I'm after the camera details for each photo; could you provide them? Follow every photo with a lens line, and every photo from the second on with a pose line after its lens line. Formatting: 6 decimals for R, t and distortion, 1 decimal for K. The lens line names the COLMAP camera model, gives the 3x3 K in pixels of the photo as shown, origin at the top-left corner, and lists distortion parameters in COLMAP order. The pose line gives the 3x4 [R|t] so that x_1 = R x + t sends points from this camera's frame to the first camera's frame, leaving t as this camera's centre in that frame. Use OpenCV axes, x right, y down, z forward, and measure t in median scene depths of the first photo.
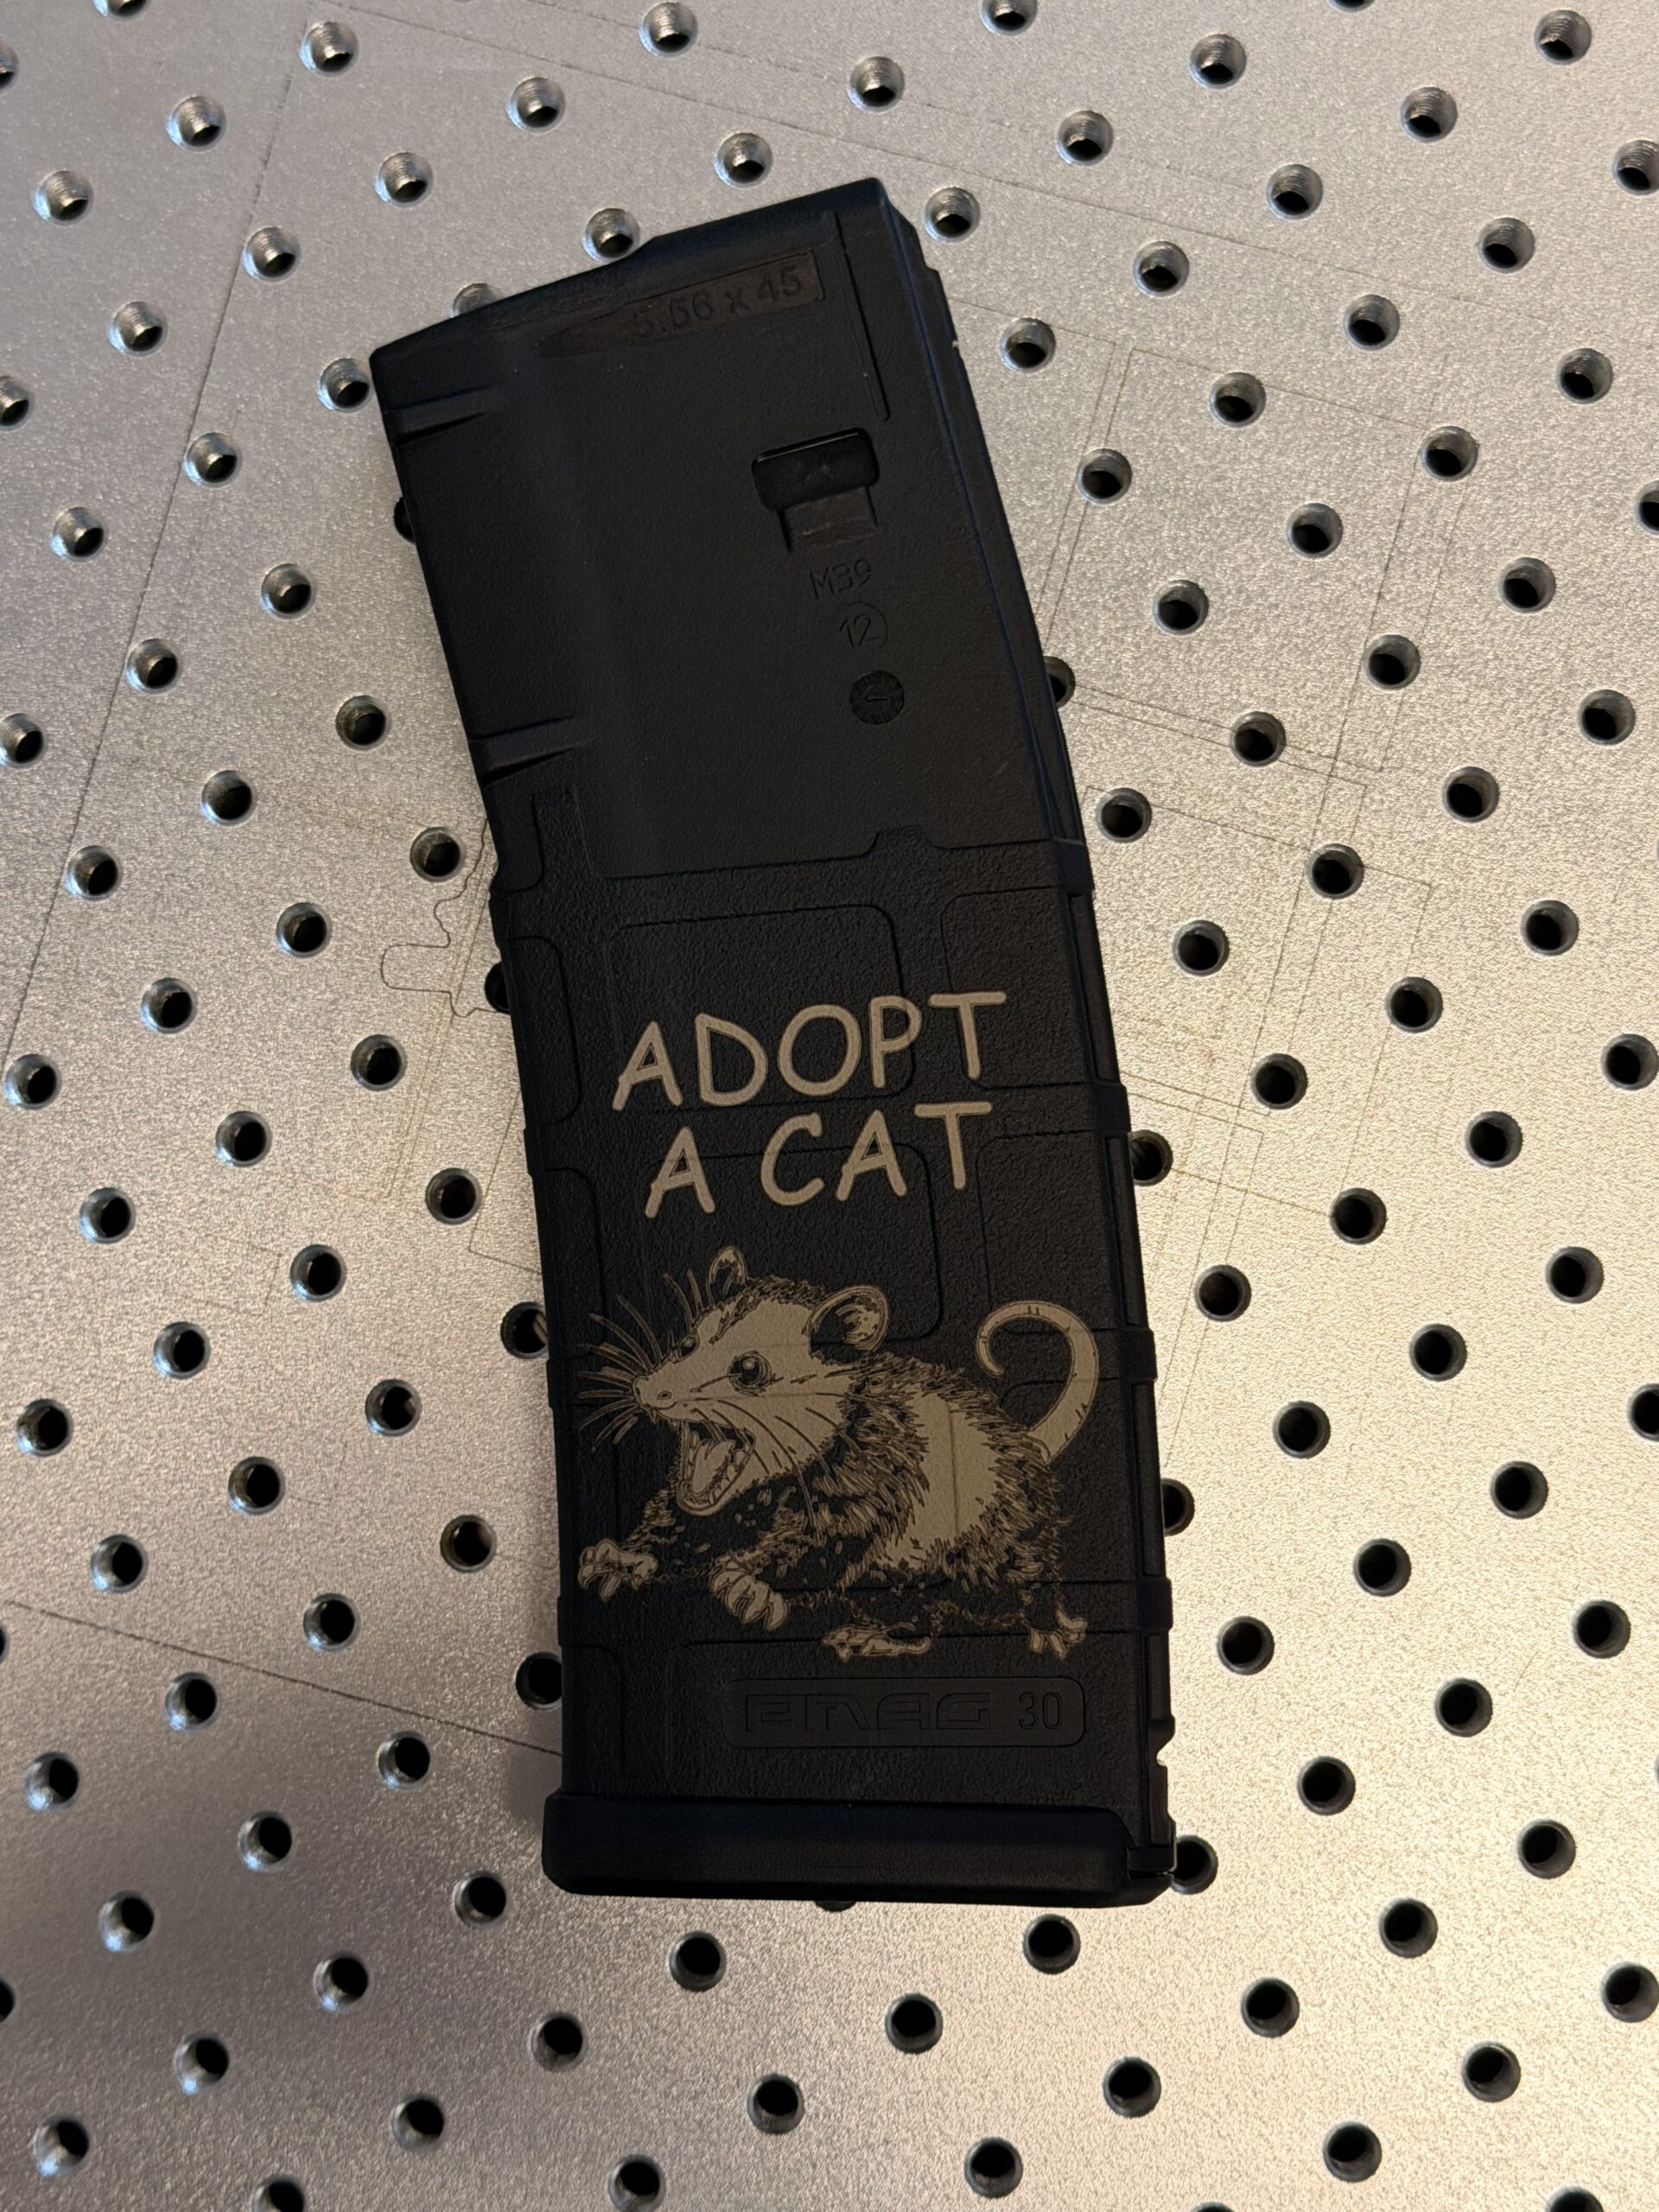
lens RADIAL K [[3699.6, 0, 814.5], [0, 3699.6, 1121.9], [0, 0, 1]] dist [0.105059, 0.000000]
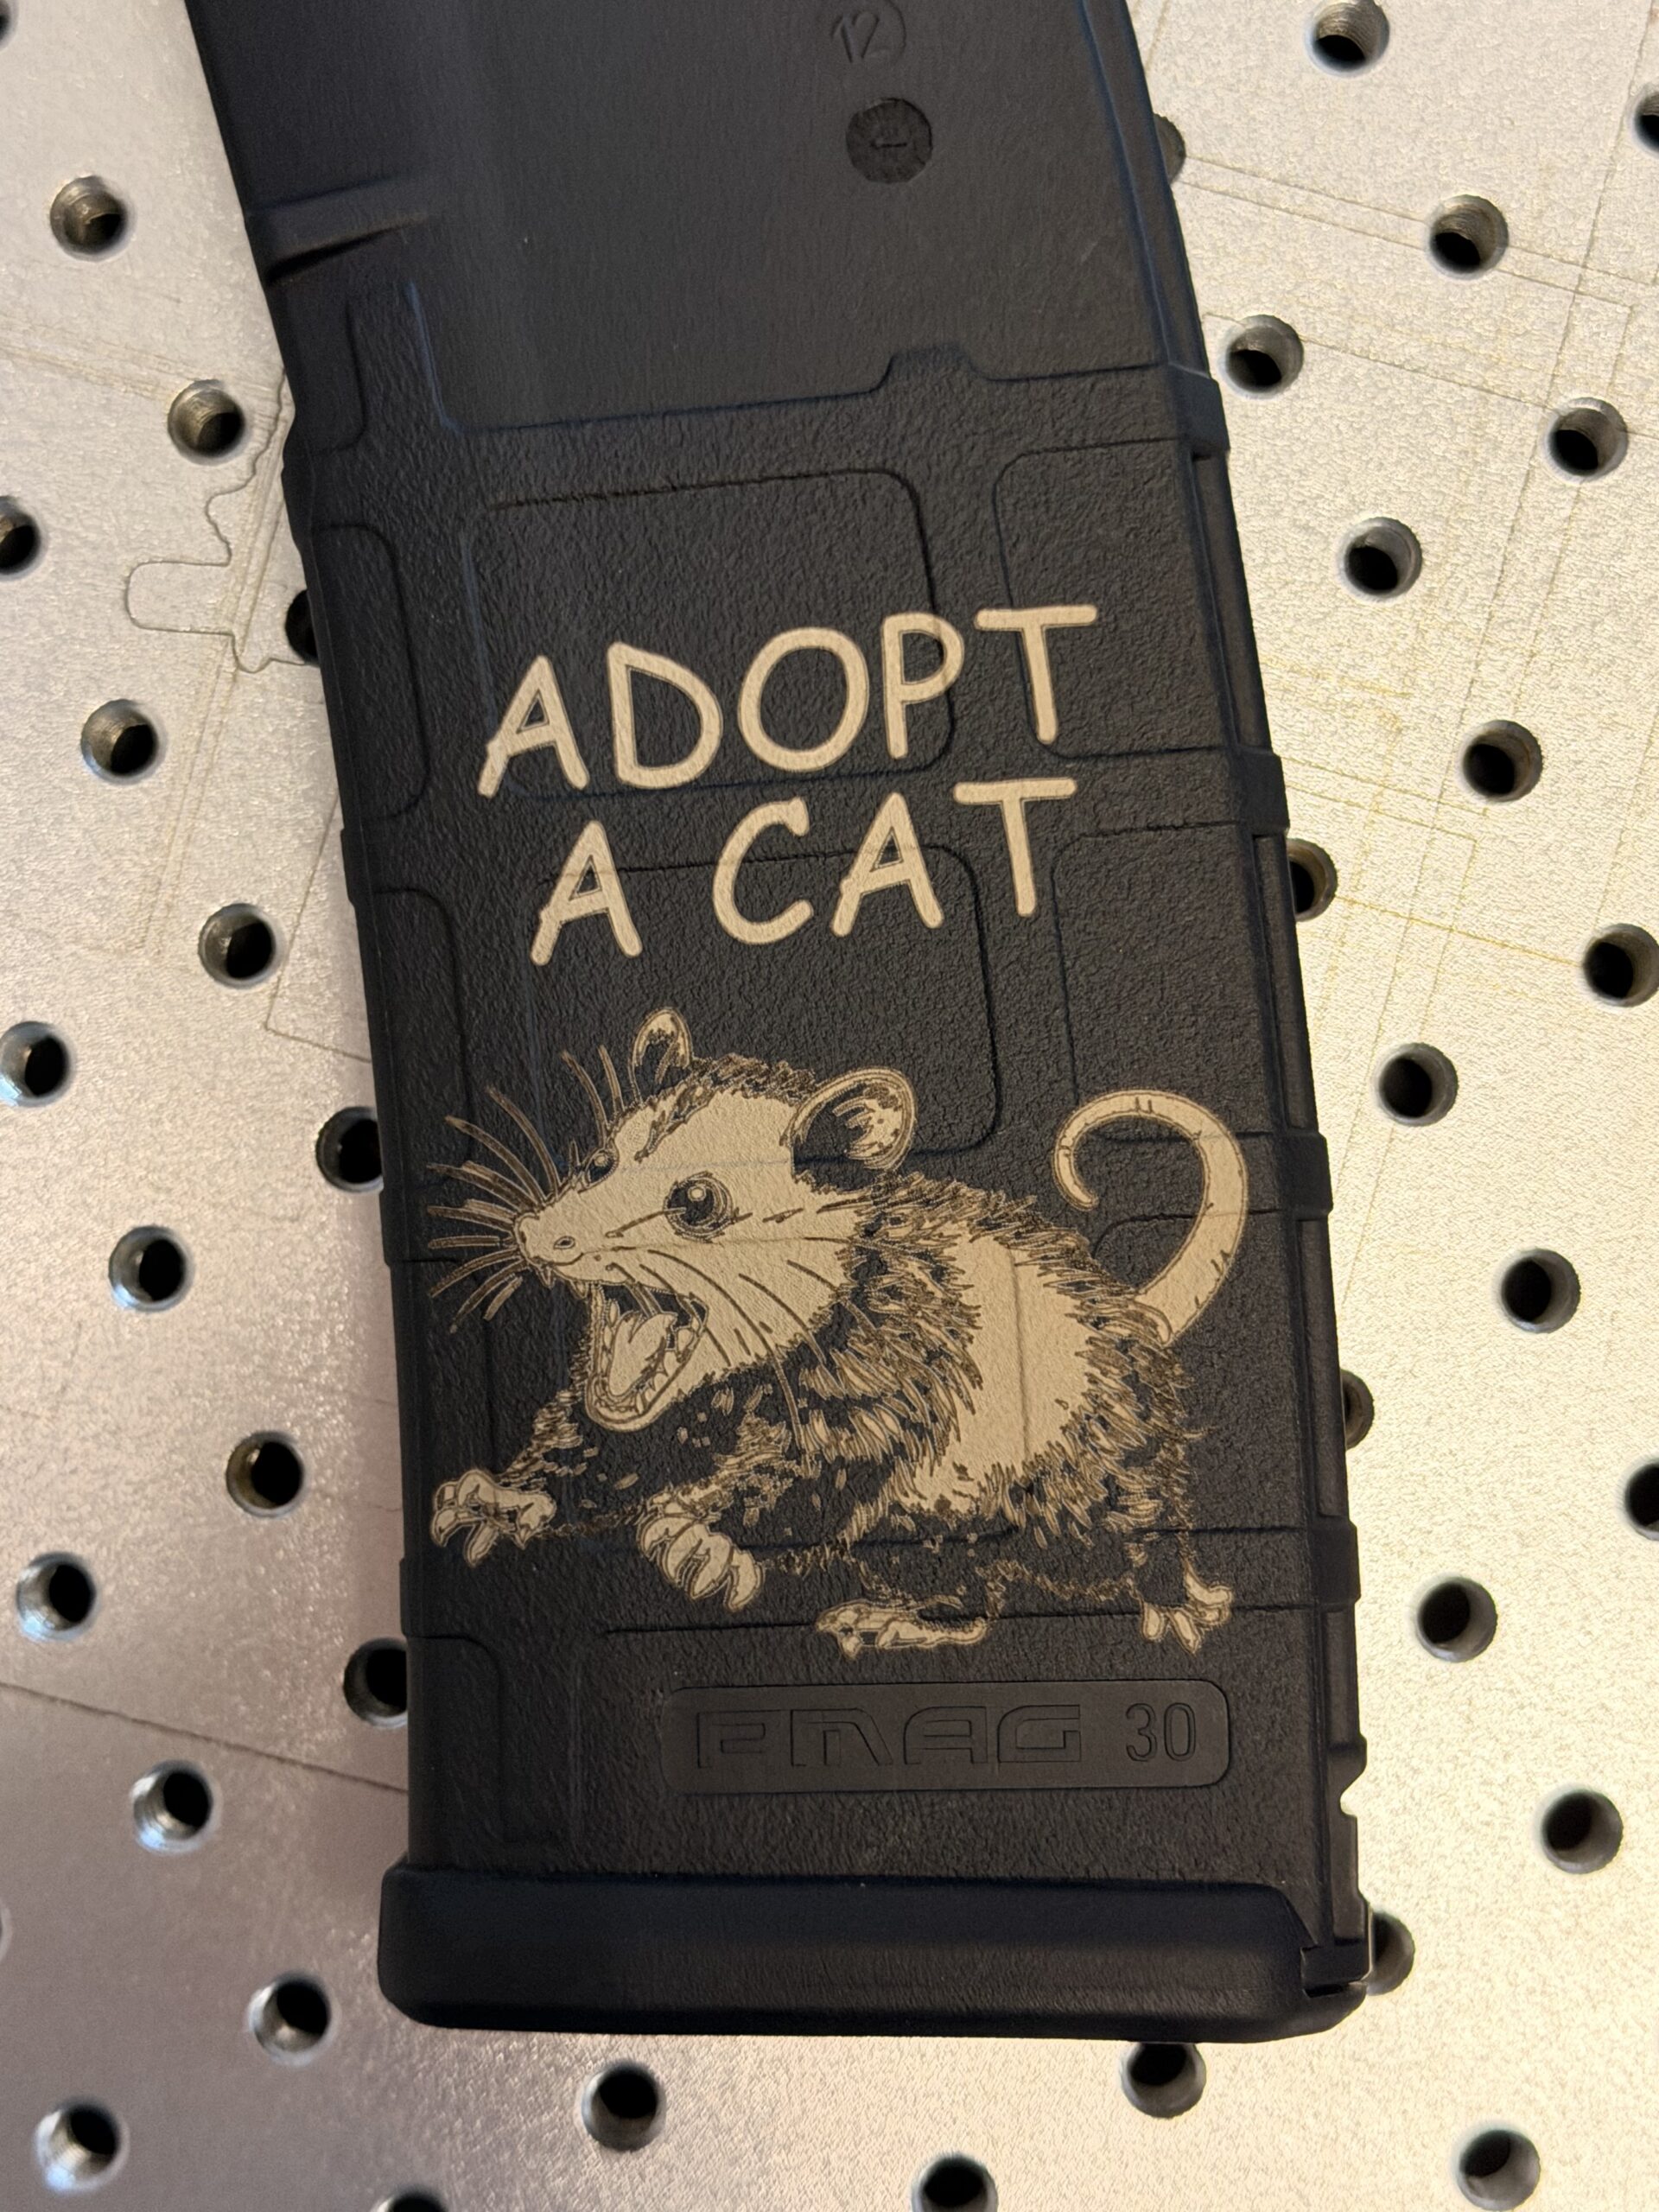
lens RADIAL K [[3699.6, 0, 800.2], [0, 3699.6, 1160.0], [0, 0, 1]] dist [0.105059, 0.000000]
pose [[0.999841, -0.007330, 0.016226, -0.010129], [0.006671, 0.999167, 0.040268, 0.034007], [-0.016507, -0.040153, 0.999057, 0.361195]]
